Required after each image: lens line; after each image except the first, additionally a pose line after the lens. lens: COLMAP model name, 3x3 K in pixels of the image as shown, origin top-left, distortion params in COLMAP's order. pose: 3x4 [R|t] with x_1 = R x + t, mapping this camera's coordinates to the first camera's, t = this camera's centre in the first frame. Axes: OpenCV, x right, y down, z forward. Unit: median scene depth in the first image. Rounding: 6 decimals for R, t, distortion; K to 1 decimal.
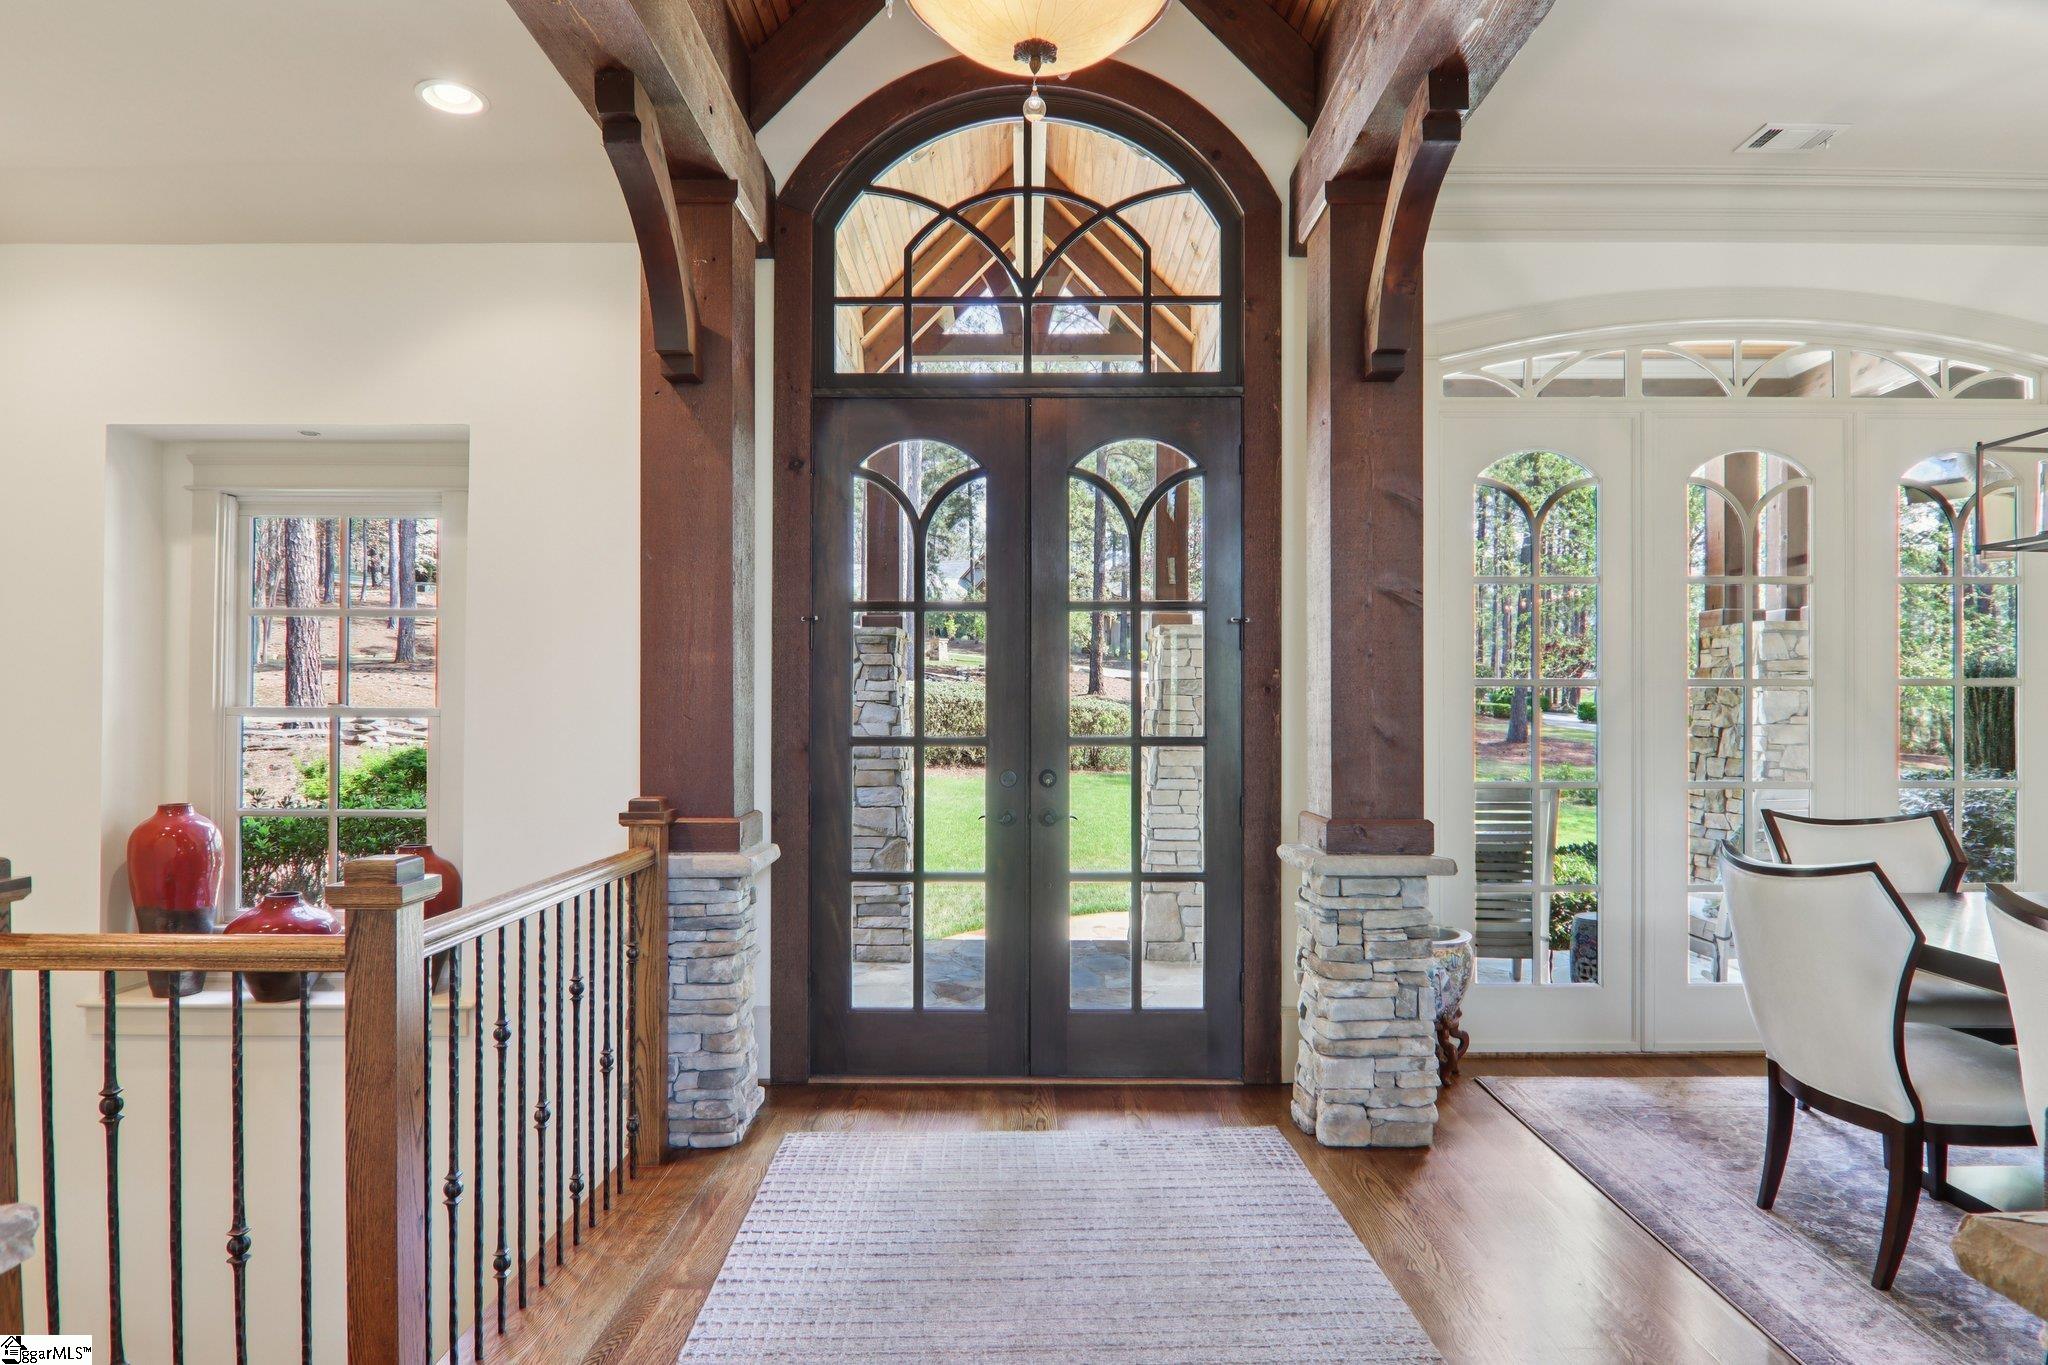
lens RADIAL K [[1122.5, 0, 1028.9], [0, 1122.5, 686.7], [0, 0, 1]] dist [-0.018110, -0.004432]
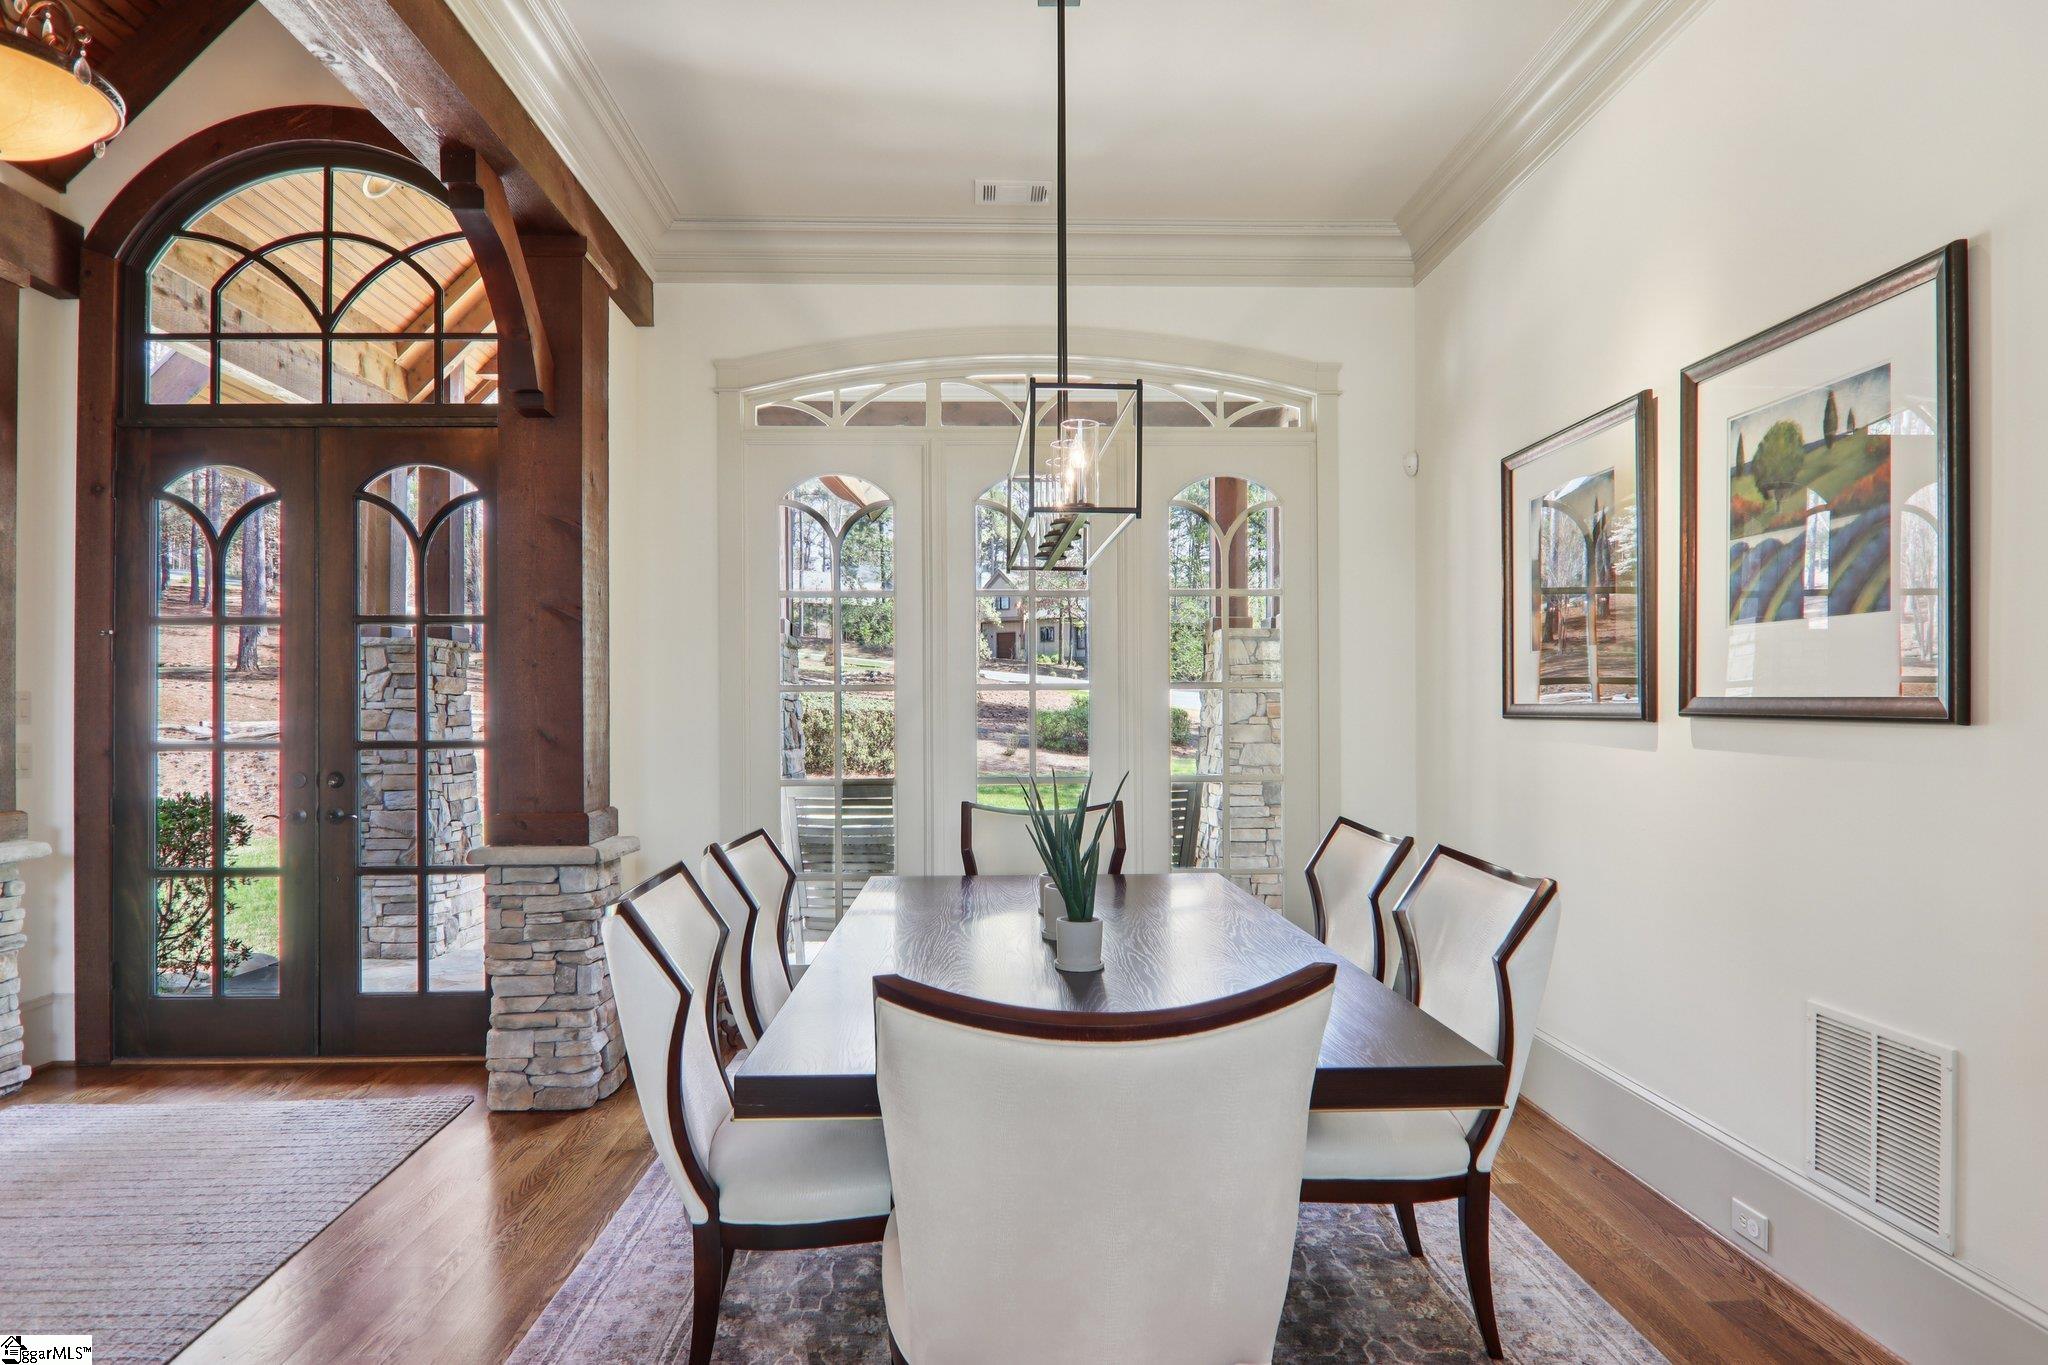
lens RADIAL K [[1122.5, 0, 1020.7], [0, 1122.5, 688.5], [0, 0, 1]] dist [-0.018110, -0.004432]
pose [[0.998349, -0.005785, 0.057144, 0.615014], [0.005920, 0.999980, -0.002201, 0.000287], [-0.057130, 0.002535, 0.998364, -0.108722]]
